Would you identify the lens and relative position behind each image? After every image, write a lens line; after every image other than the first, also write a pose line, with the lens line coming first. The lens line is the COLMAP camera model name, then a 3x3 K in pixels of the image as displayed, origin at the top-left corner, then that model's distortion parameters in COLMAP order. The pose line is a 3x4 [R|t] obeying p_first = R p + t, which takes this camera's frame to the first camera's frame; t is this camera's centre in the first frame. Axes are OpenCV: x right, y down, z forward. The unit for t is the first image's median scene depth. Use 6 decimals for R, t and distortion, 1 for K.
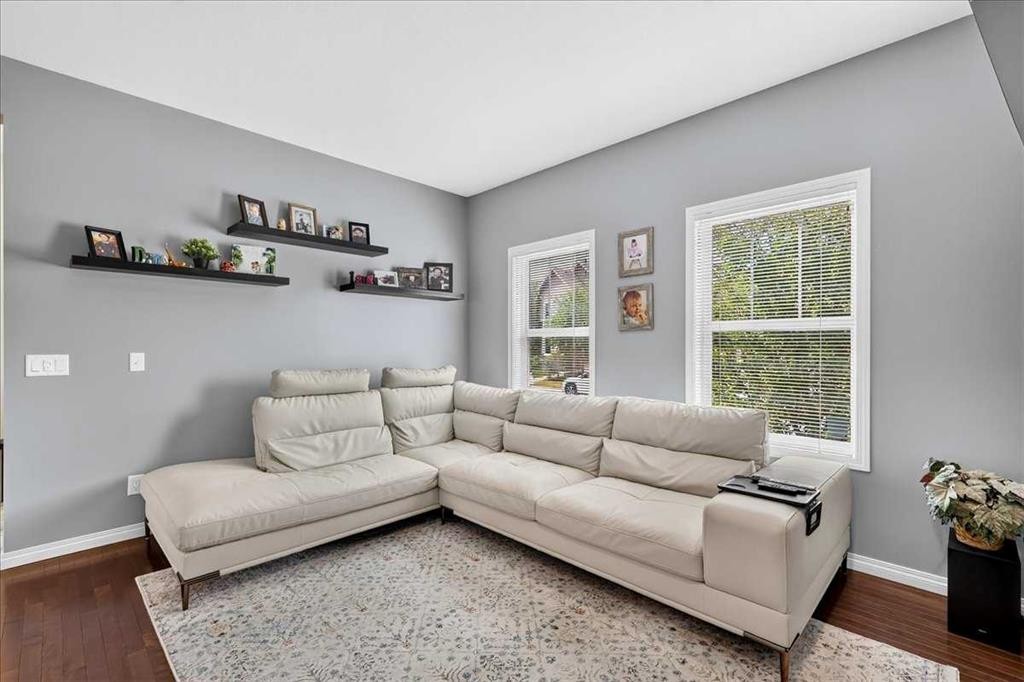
lens RADIAL K [[449.3, 0, 516.0], [0, 449.3, 347.1], [0, 0, 1]] dist [0.001262, 0.000044]
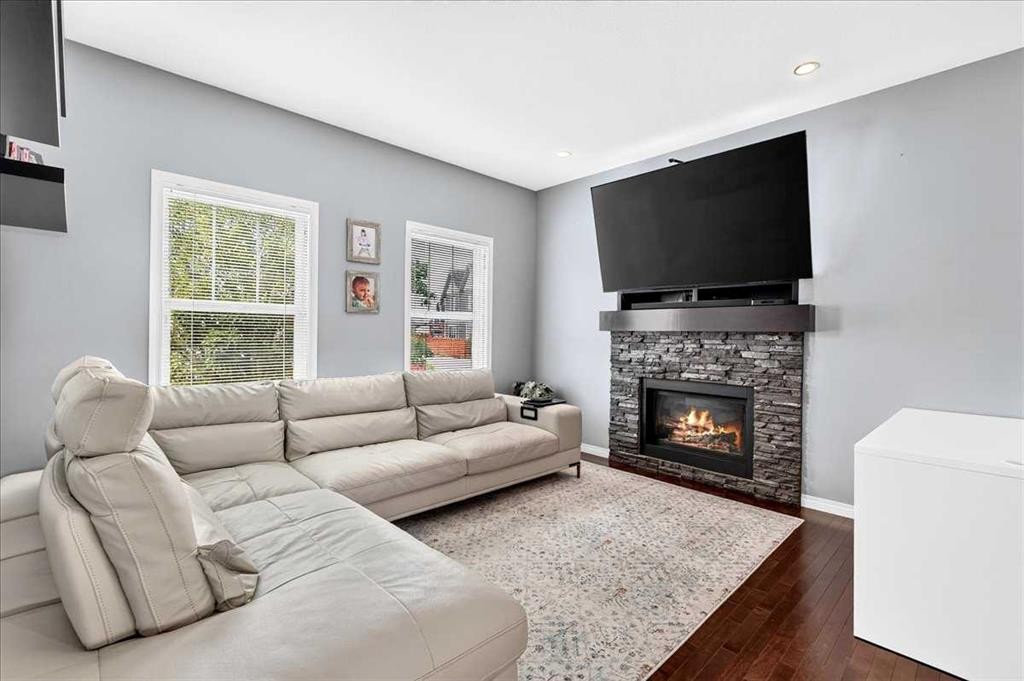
lens RADIAL K [[449.3, 0, 511.4], [0, 449.3, 333.4], [0, 0, 1]] dist [0.004164, 0.000109]
pose [[0.041361, 0.002698, 0.999141, -0.821106], [-0.011524, 0.999931, -0.002224, 0.010223], [-0.999078, -0.011422, 0.041389, 0.603025]]
